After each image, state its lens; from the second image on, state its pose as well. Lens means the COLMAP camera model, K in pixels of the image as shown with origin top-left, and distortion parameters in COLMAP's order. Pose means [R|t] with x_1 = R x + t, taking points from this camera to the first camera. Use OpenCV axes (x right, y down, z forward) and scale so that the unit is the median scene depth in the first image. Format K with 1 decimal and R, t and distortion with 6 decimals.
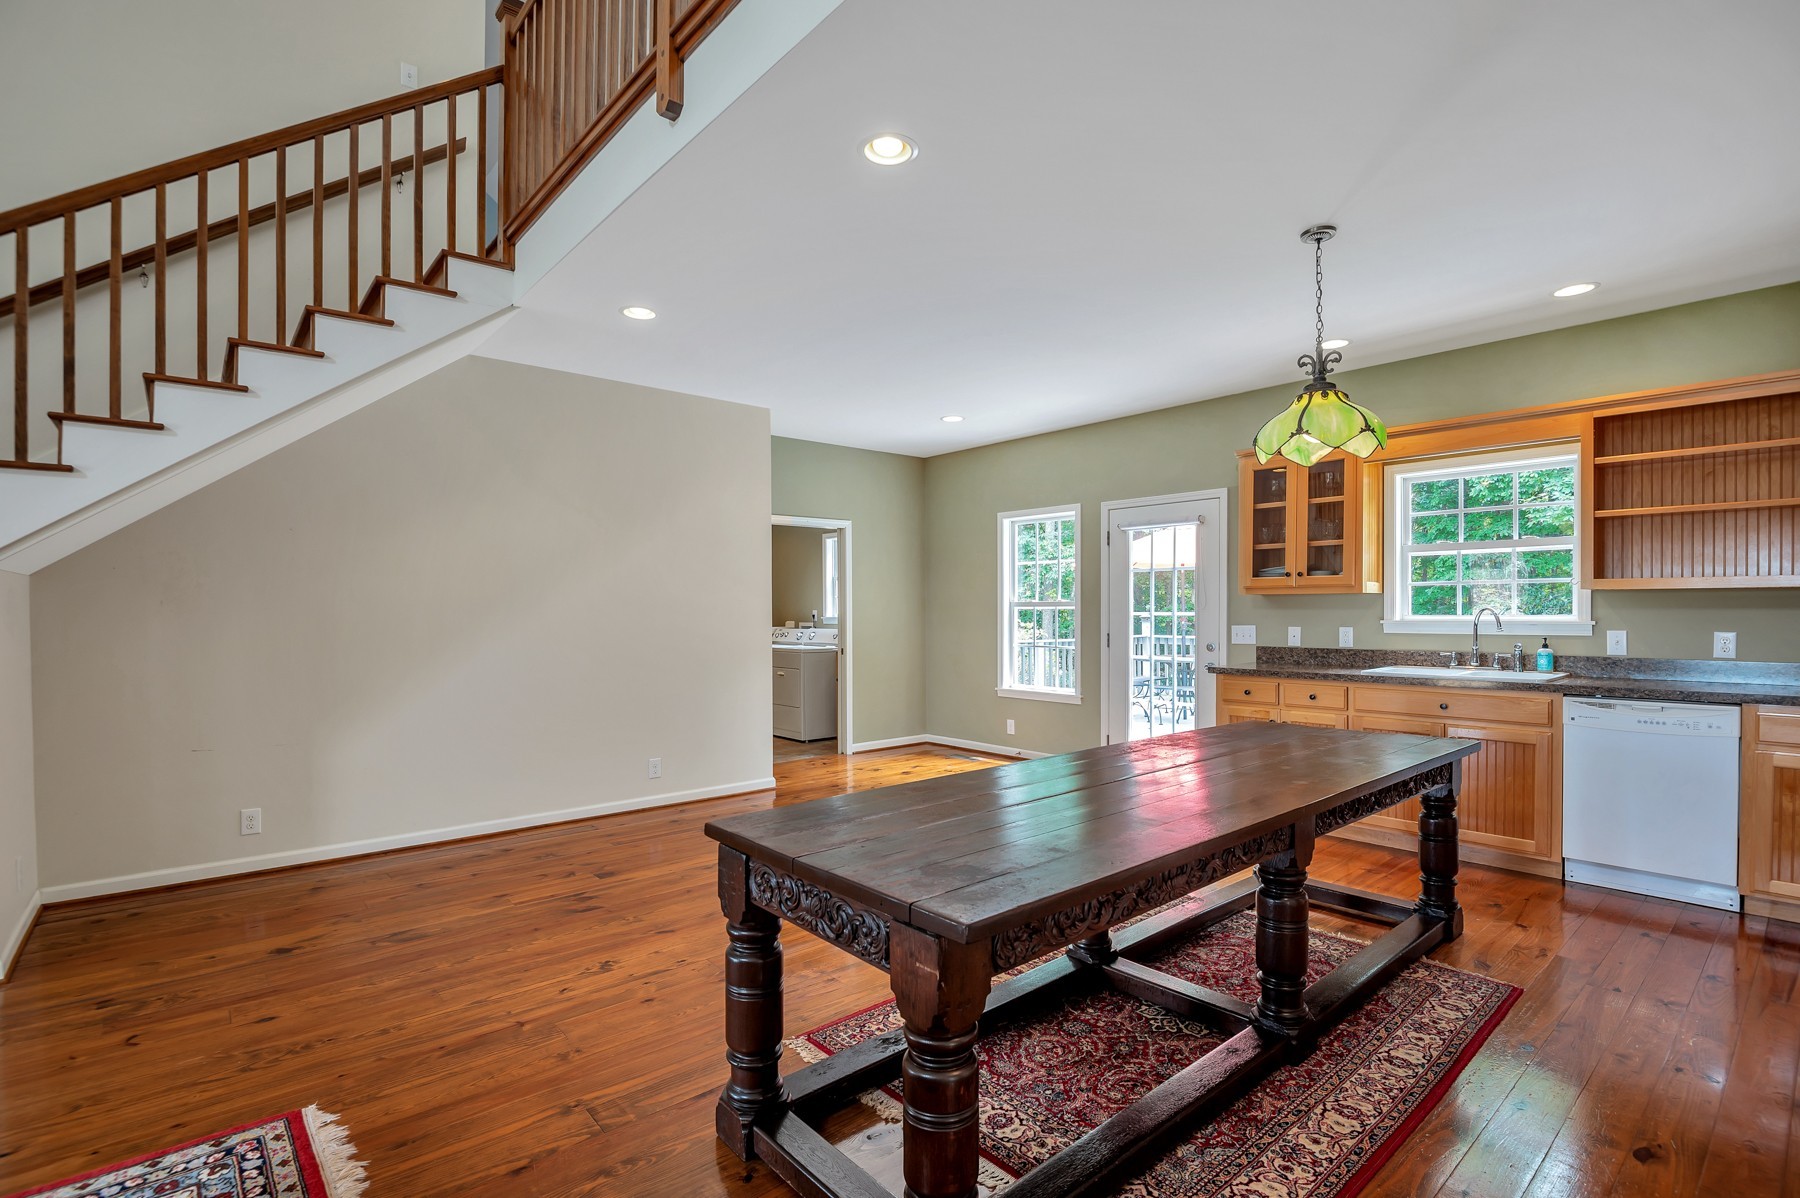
lens RADIAL K [[851.0, 0, 893.8], [0, 851.0, 609.3], [0, 0, 1]] dist [-0.021372, -0.002944]
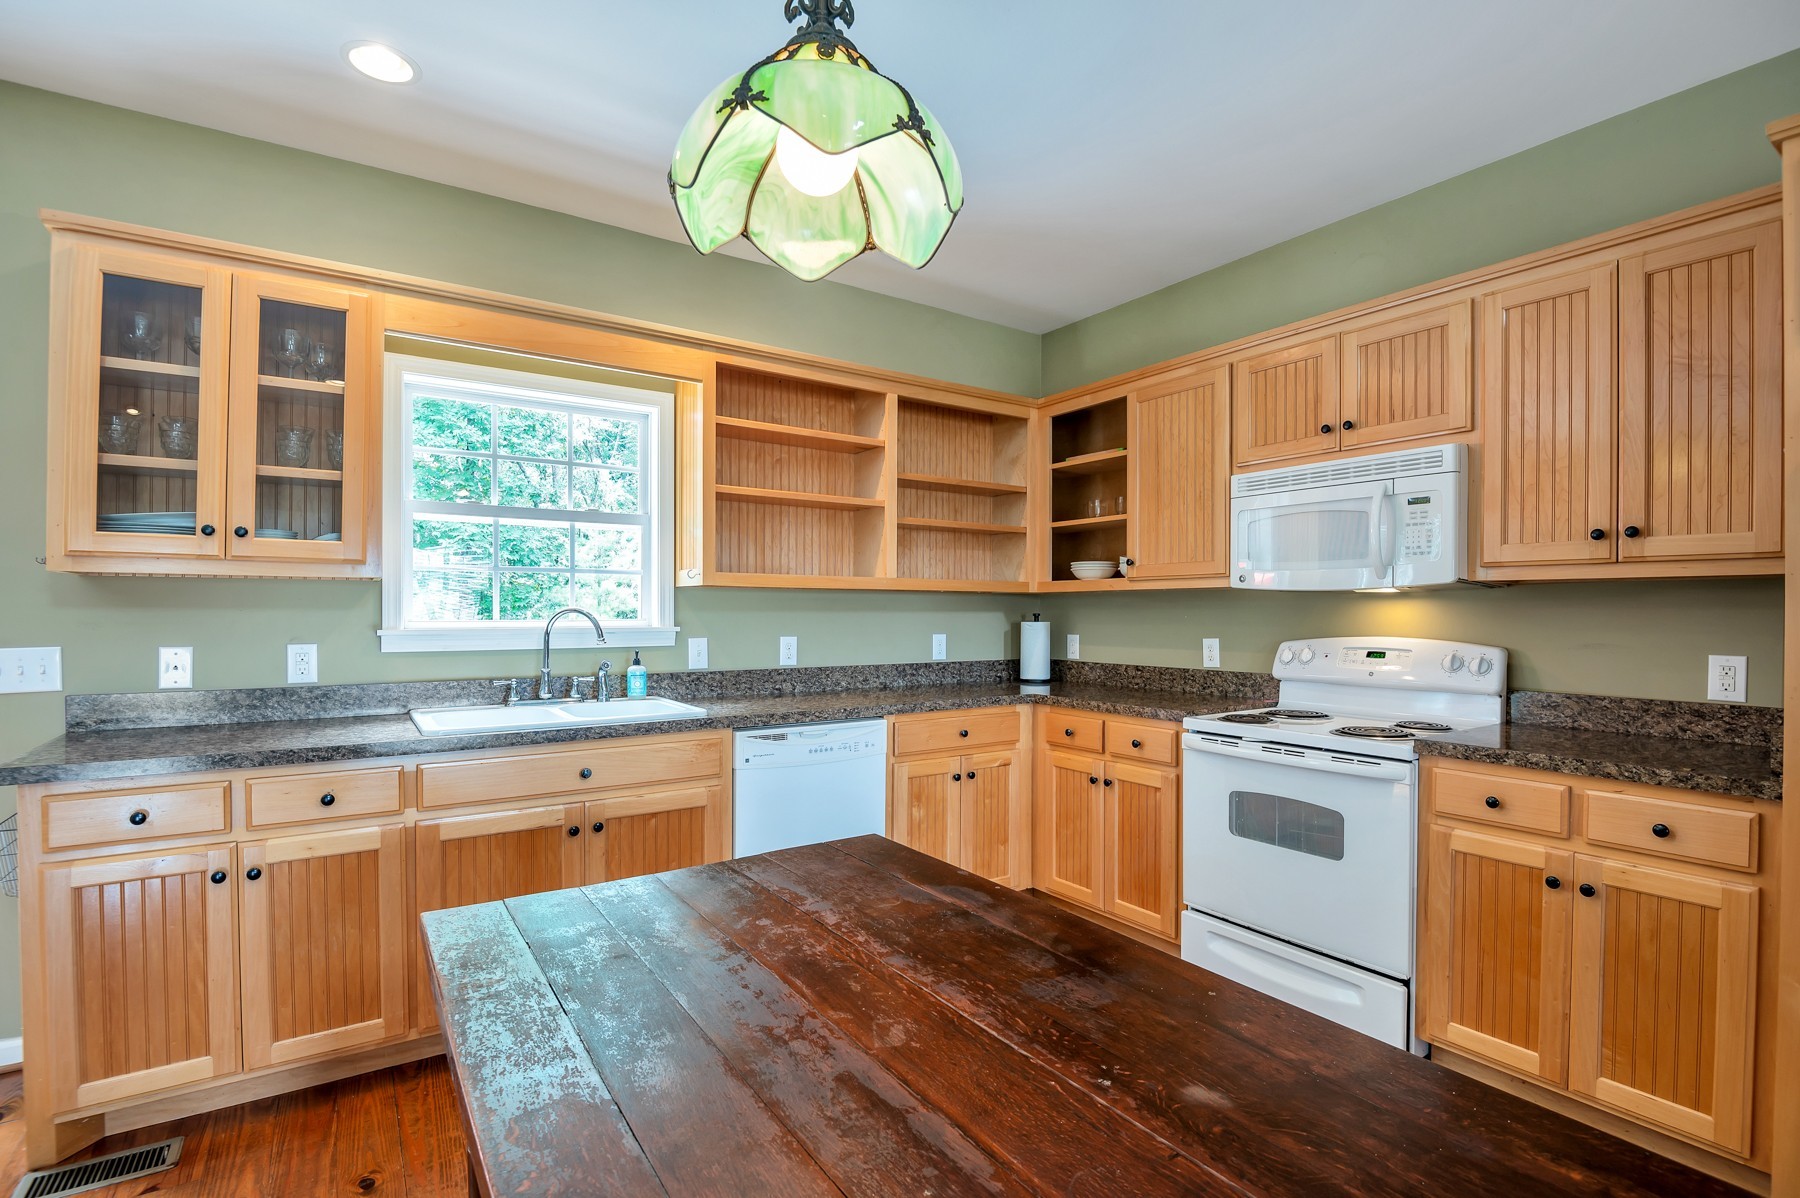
lens RADIAL K [[851.0, 0, 928.5], [0, 851.0, 615.4], [0, 0, 1]] dist [-0.021372, -0.002944]
pose [[0.093066, -0.002183, 0.995658, 0.072431], [-0.004225, 0.999988, 0.002587, 0.000738], [-0.995651, -0.004447, 0.093056, 0.669192]]
